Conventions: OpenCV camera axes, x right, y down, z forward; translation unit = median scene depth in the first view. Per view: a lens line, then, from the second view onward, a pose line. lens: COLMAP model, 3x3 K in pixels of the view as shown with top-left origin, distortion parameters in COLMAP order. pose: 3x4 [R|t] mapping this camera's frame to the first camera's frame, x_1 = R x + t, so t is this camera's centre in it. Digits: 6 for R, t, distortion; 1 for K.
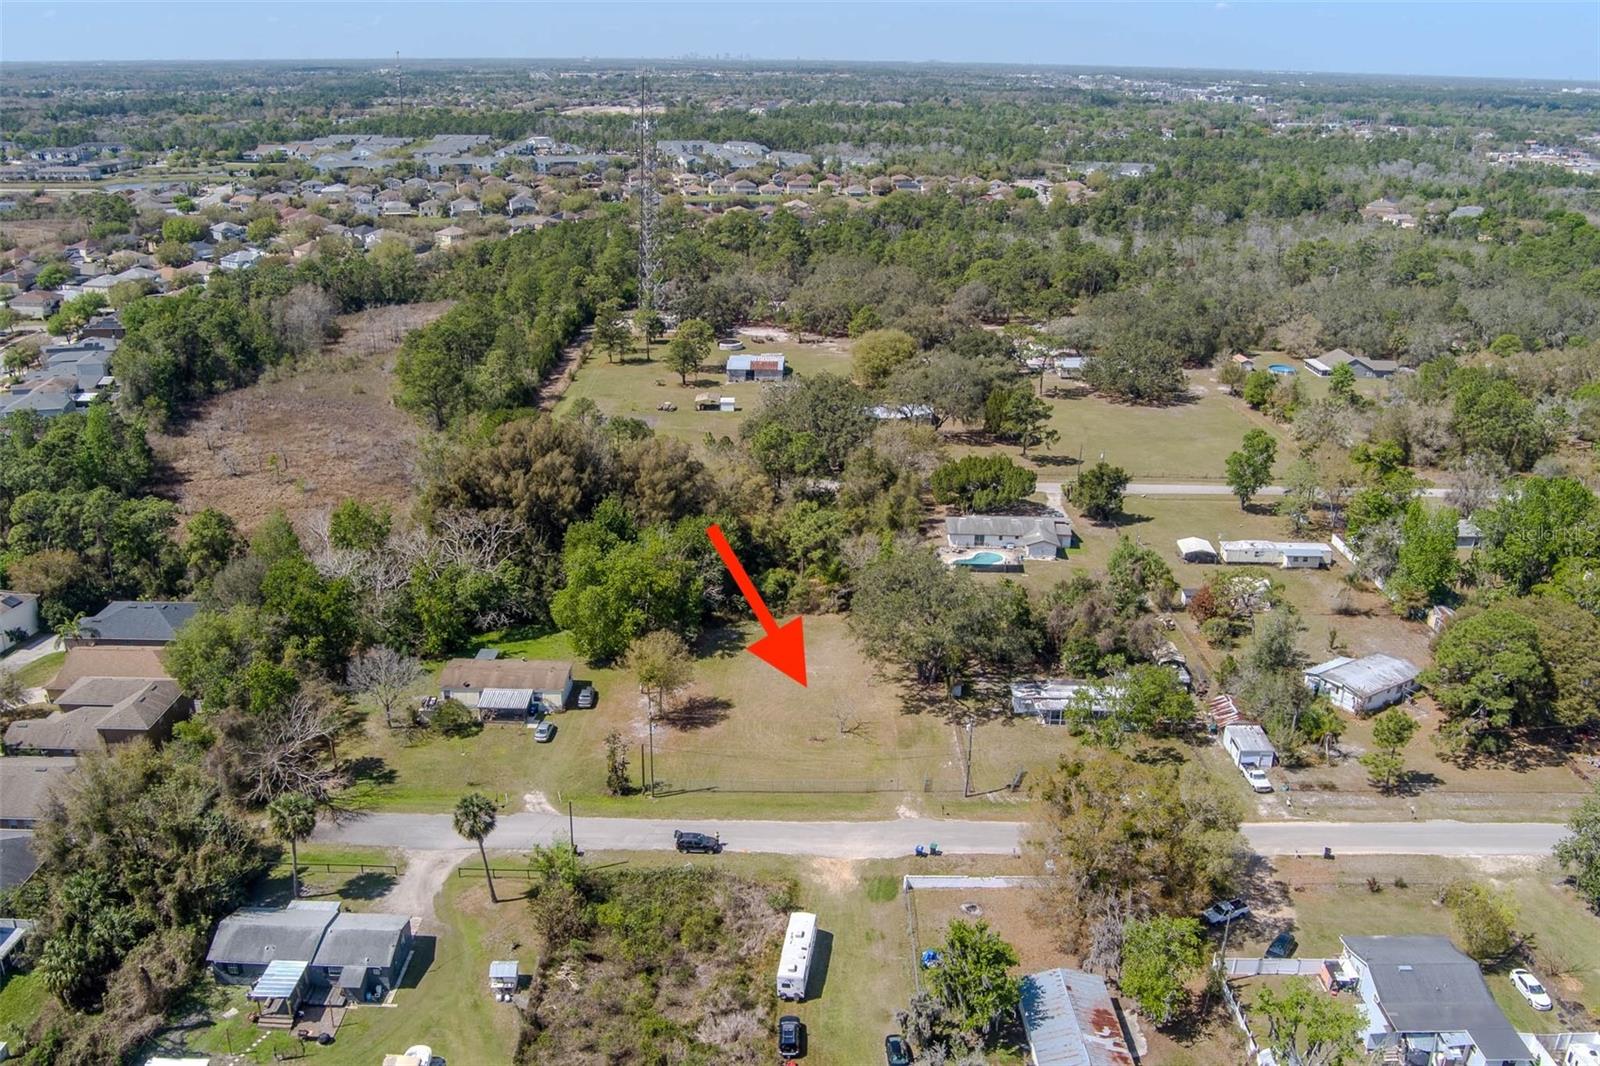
lens RADIAL K [[1307.6, 0, 796.3], [0, 1307.6, 497.2], [0, 0, 1]] dist [-0.073345, 0.013474]
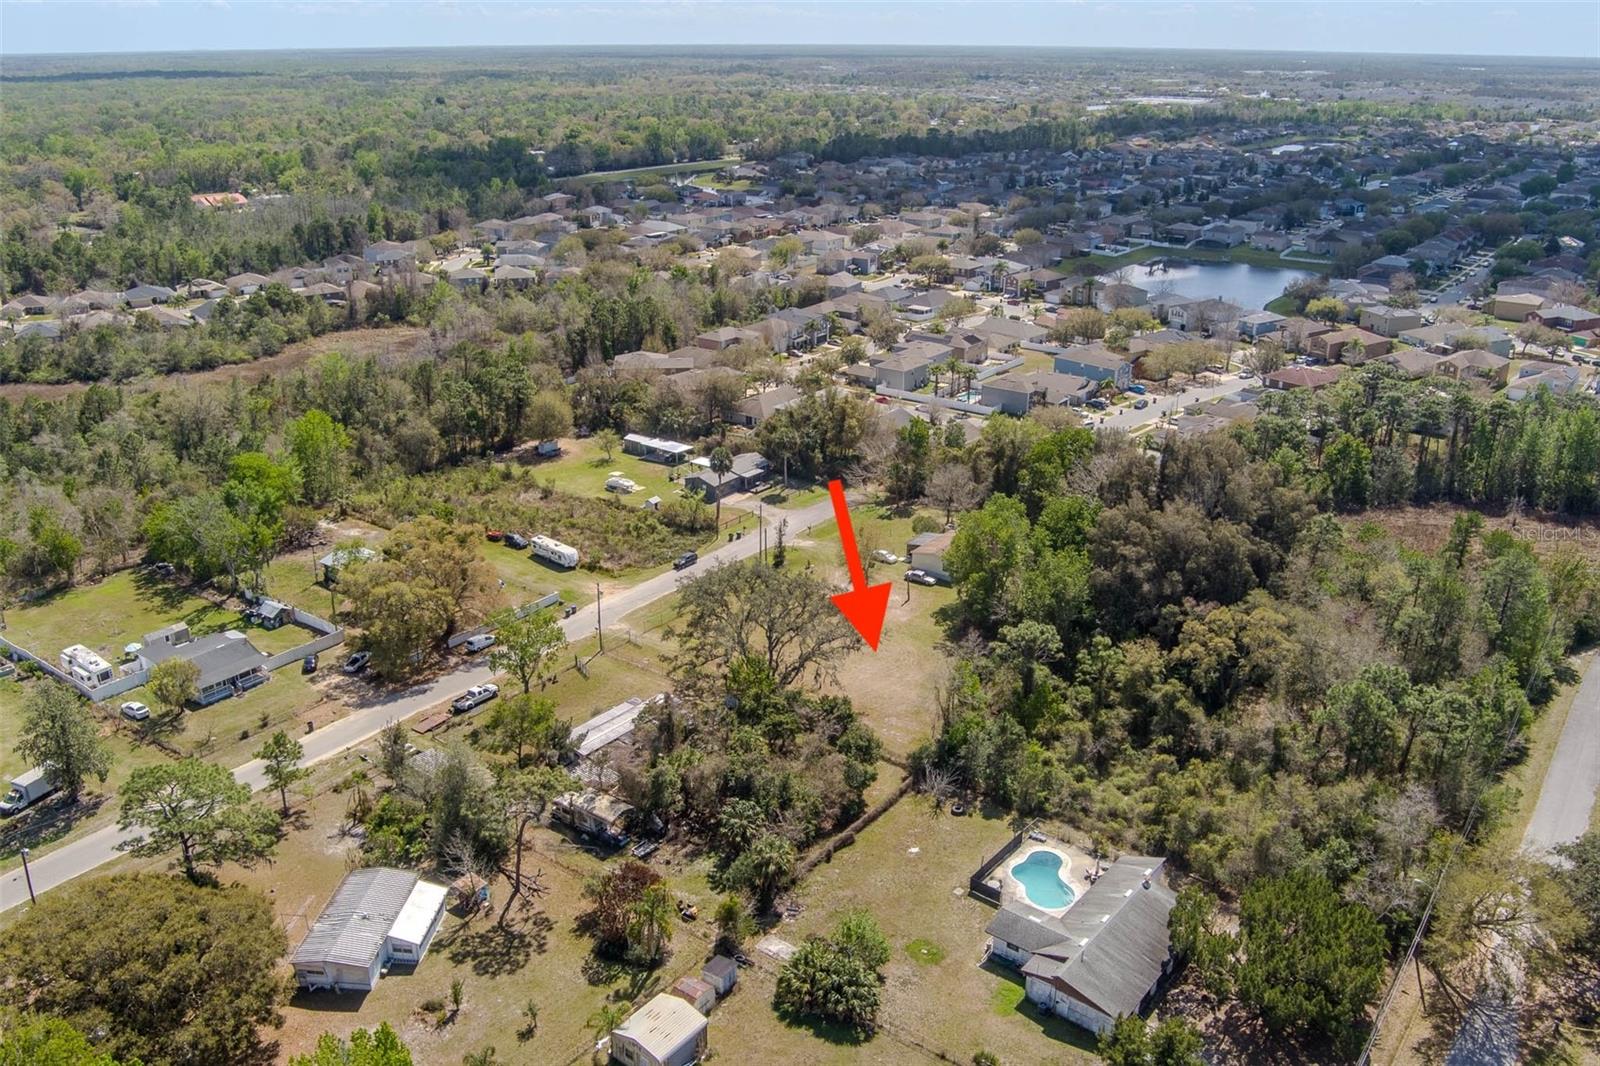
lens RADIAL K [[1307.6, 0, 796.3], [0, 1307.6, 497.2], [0, 0, 1]] dist [-0.073345, 0.013474]
pose [[-0.599083, 0.253904, -0.759364, 0.620103], [-0.268733, 0.829618, 0.489405, -0.358851], [0.754243, 0.497260, -0.428777, 1.095530]]
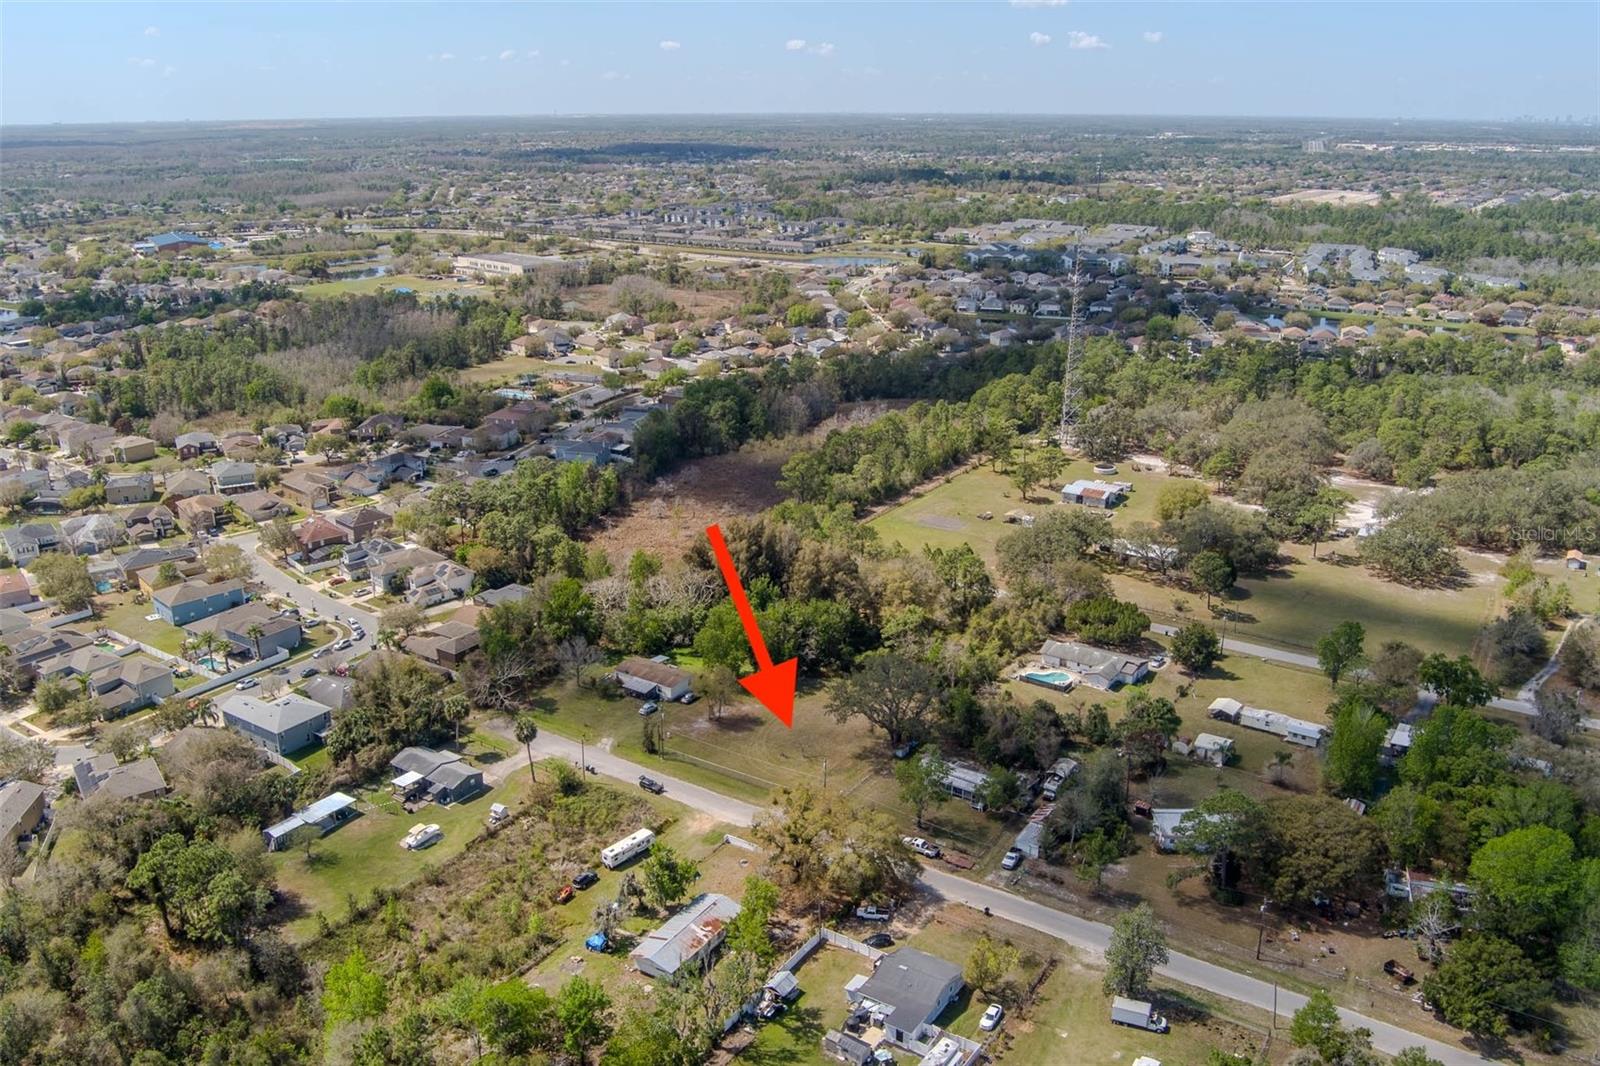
lens RADIAL K [[1307.6, 0, 796.3], [0, 1307.6, 497.2], [0, 0, 1]] dist [-0.073345, 0.013474]
pose [[0.832222, 0.148317, -0.534237, 0.600927], [-0.168717, 0.985605, 0.010803, -0.099866], [0.528149, 0.081145, 0.845266, -0.234362]]
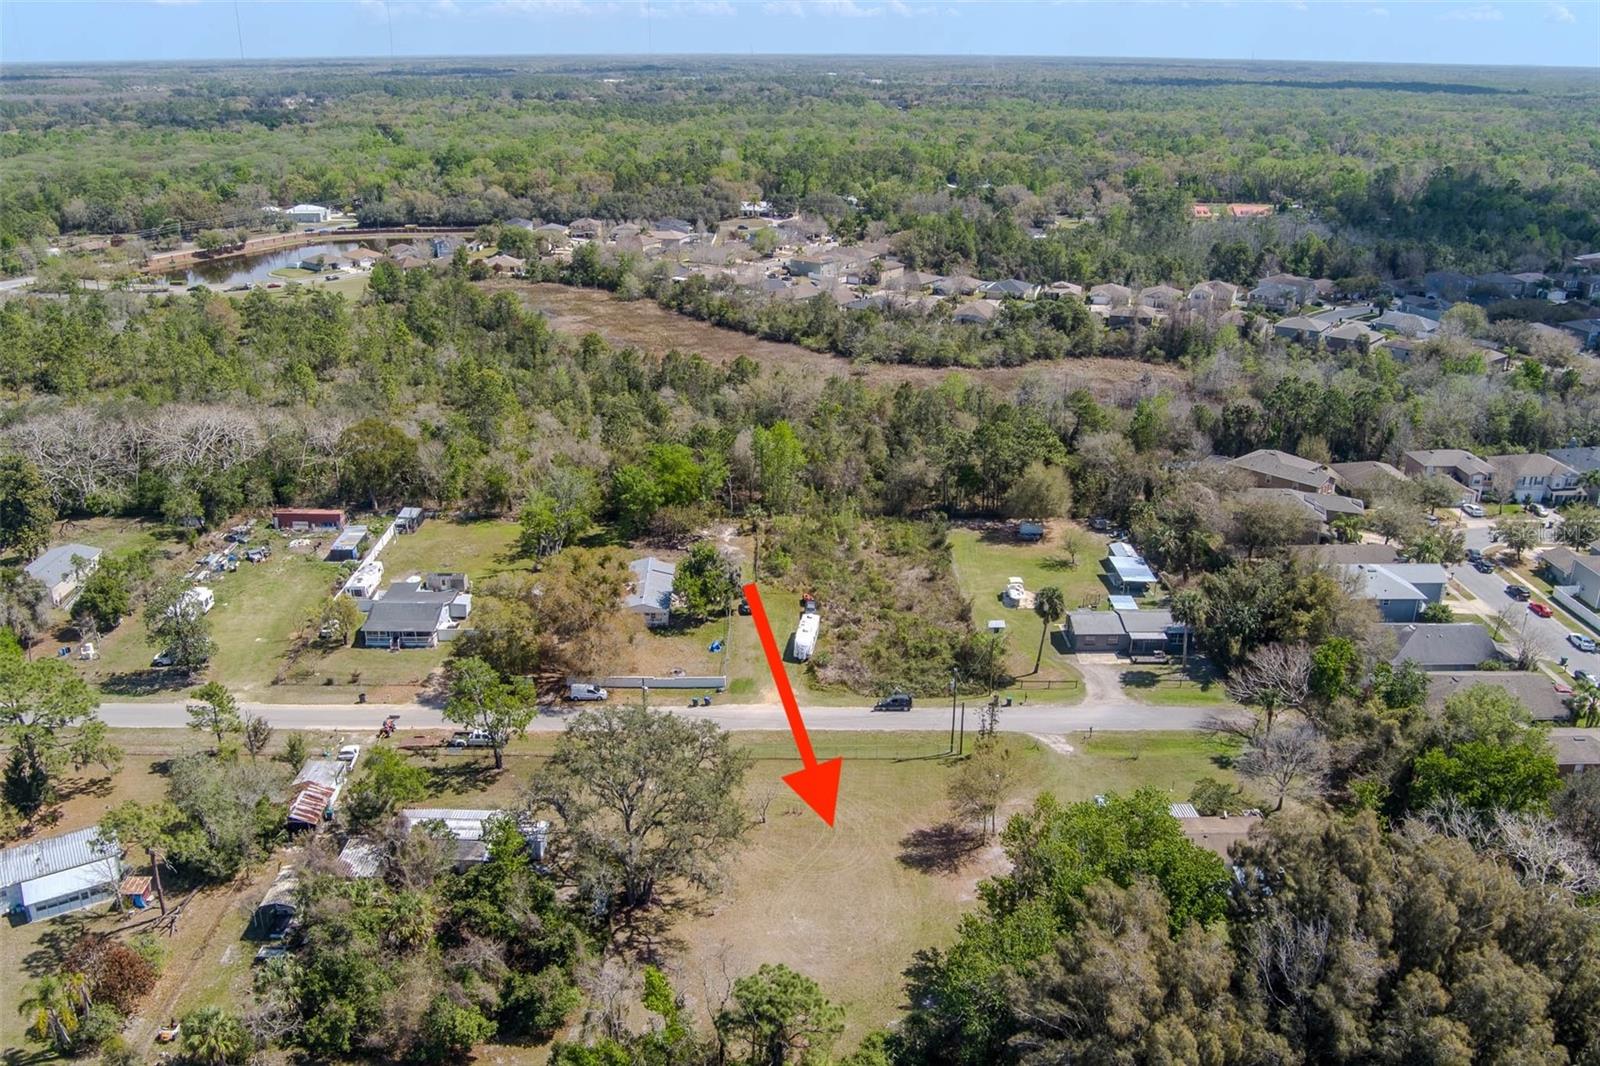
lens RADIAL K [[1307.6, 0, 796.3], [0, 1307.6, 497.2], [0, 0, 1]] dist [-0.073345, 0.013474]
pose [[-0.999799, -0.013469, -0.014836, 0.021346], [-0.019749, 0.787605, 0.615864, -0.386992], [0.003390, 0.616033, -0.787713, 1.167614]]
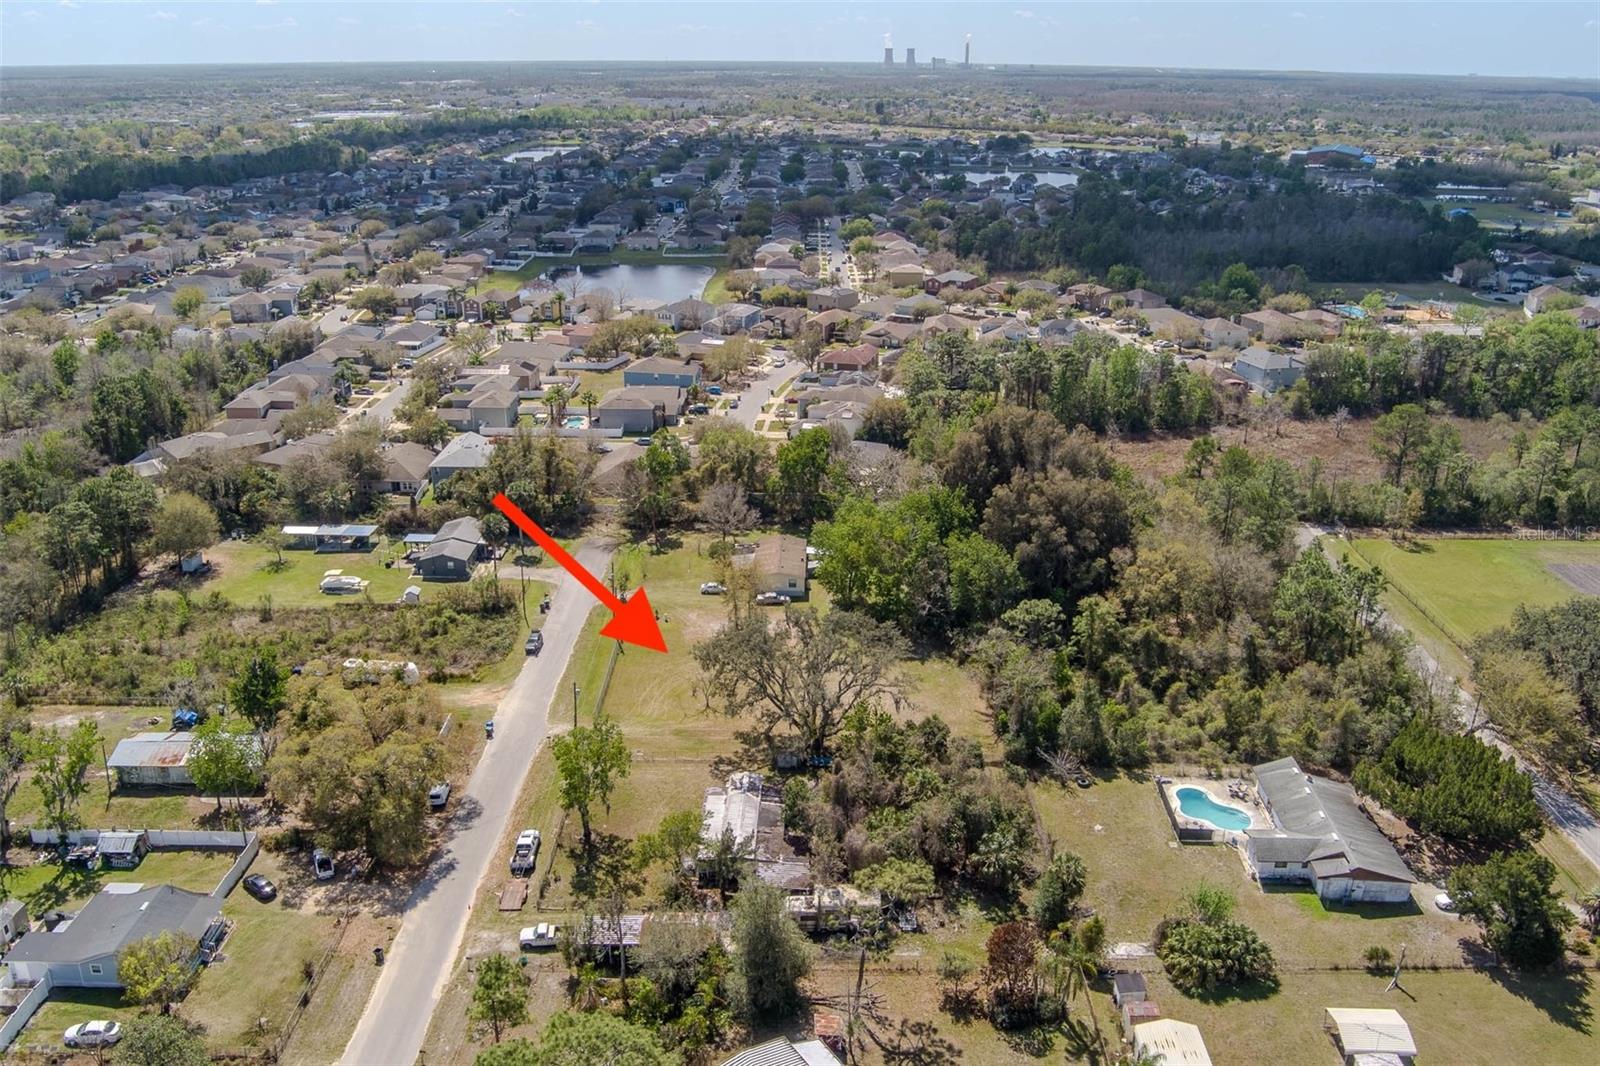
lens RADIAL K [[1307.6, 0, 796.3], [0, 1307.6, 497.2], [0, 0, 1]] dist [-0.073345, 0.013474]
pose [[-0.006446, 0.310189, -0.950653, 0.727171], [-0.330849, 0.896471, 0.294753, -0.219855], [0.943662, 0.316423, 0.096847, 0.694153]]
